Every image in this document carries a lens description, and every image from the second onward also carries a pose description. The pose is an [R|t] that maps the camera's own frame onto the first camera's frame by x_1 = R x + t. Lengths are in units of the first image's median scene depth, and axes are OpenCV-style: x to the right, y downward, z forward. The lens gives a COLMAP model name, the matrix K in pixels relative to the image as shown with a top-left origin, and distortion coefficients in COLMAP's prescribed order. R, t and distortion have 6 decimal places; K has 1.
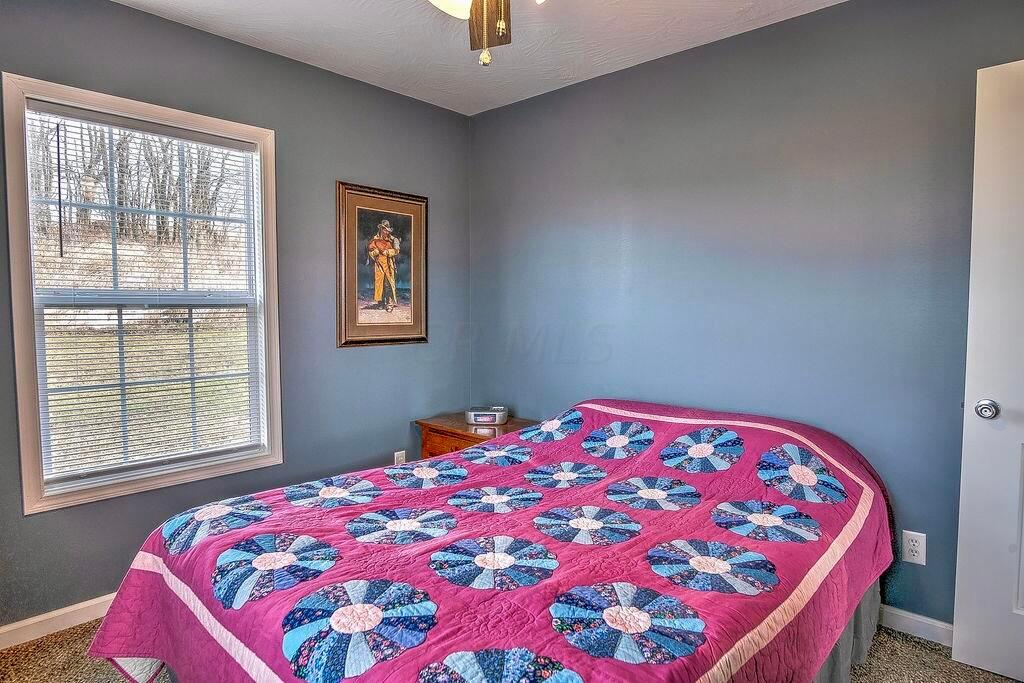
lens RADIAL K [[584.8, 0, 518.3], [0, 584.8, 340.3], [0, 0, 1]] dist [-0.027587, 0.001411]
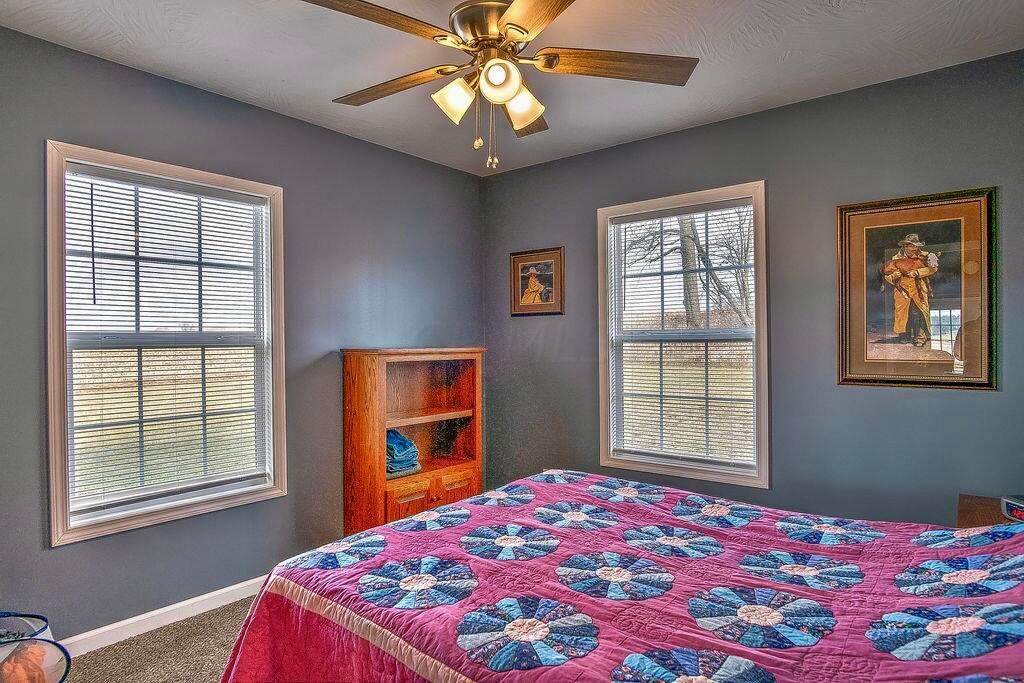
lens RADIAL K [[584.8, 0, 508.8], [0, 584.8, 341.7], [0, 0, 1]] dist [-0.027587, 0.001411]
pose [[0.055715, -0.002938, -0.998442, 0.774886], [-0.052048, 0.998628, -0.005843, -0.030793], [0.997089, 0.052292, 0.055486, 0.571570]]
